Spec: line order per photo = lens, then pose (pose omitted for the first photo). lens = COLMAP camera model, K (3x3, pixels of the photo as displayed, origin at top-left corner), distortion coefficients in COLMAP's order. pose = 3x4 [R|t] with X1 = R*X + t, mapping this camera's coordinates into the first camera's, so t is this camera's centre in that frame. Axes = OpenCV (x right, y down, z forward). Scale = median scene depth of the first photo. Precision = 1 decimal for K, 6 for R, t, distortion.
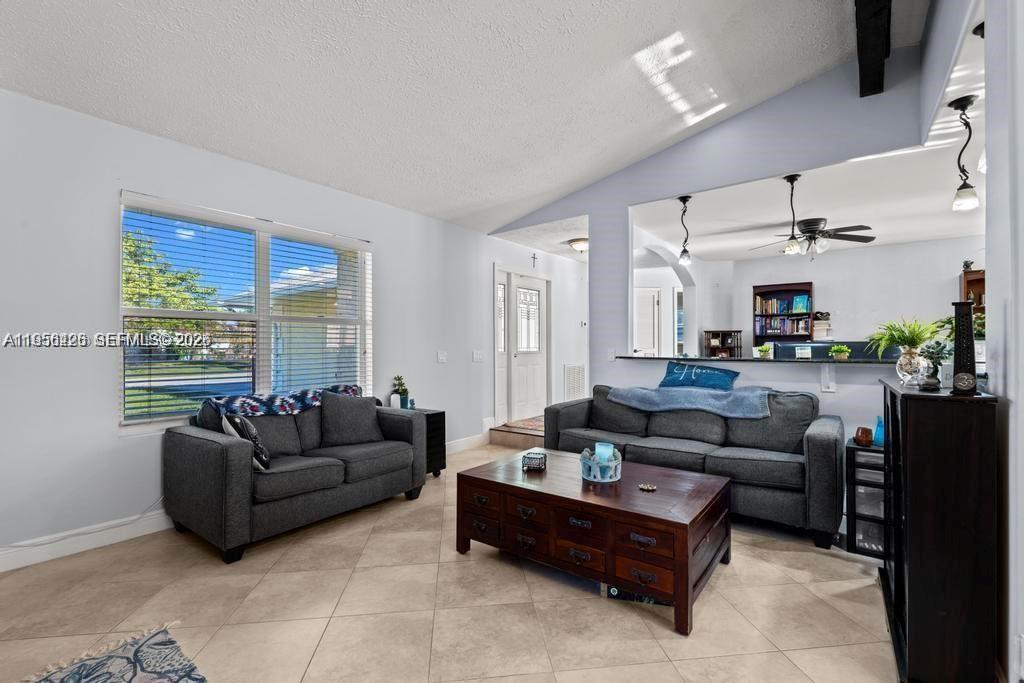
lens RADIAL K [[448.7, 0, 509.9], [0, 448.7, 348.0], [0, 0, 1]] dist [-0.002957, -0.000089]
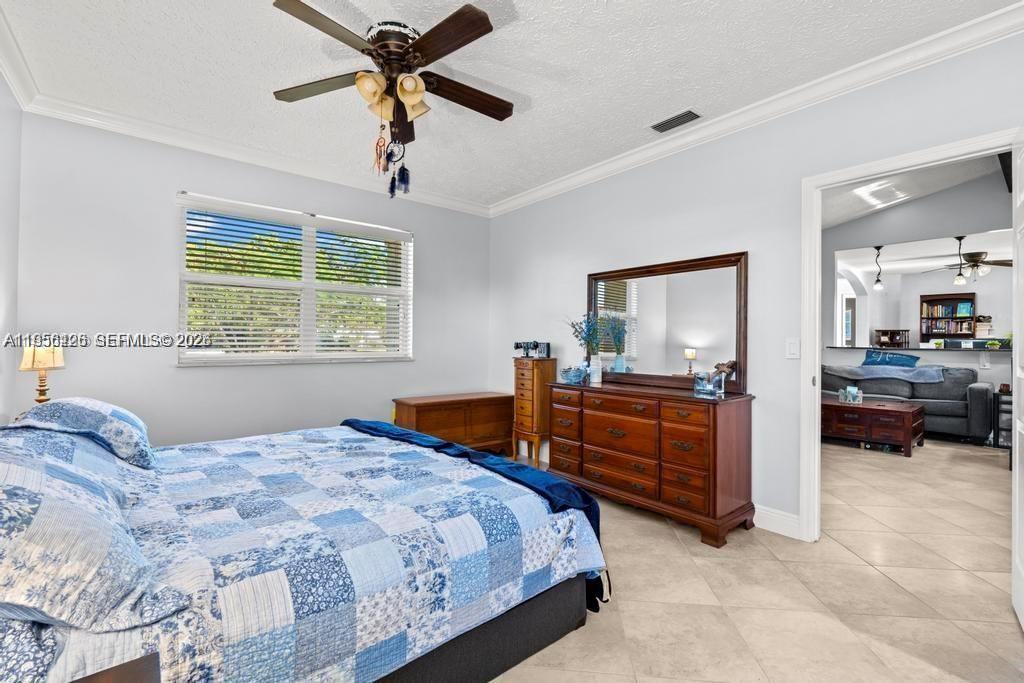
lens RADIAL K [[447.9, 0, 512.0], [0, 447.9, 341.5], [0, 0, 1]] dist [-0.002639, -0.000105]
pose [[0.977416, 0.012426, -0.210959, -0.393202], [-0.012991, 0.999915, -0.001291, 0.012967], [0.210925, 0.004002, 0.977494, -0.593857]]
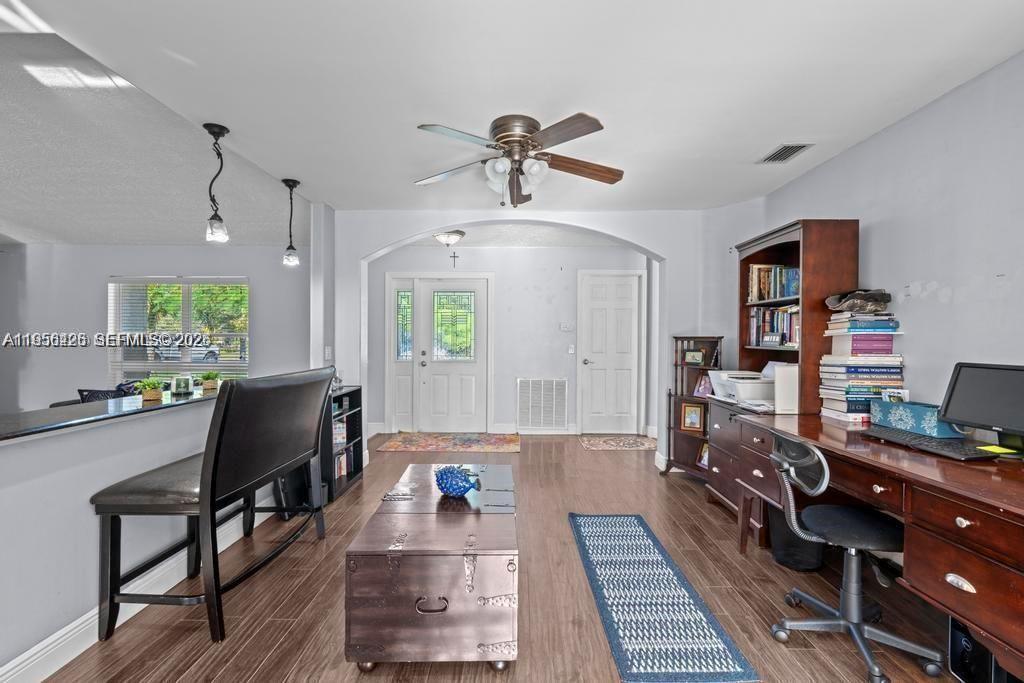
lens RADIAL K [[447.9, 0, 512.0], [0, 447.9, 341.5], [0, 0, 1]] dist [-0.002639, -0.000105]
pose [[0.594290, 0.013128, -0.804144, 0.949998], [-0.010362, 0.999909, 0.008666, -0.043043], [0.804184, 0.003182, 0.594372, 0.621783]]
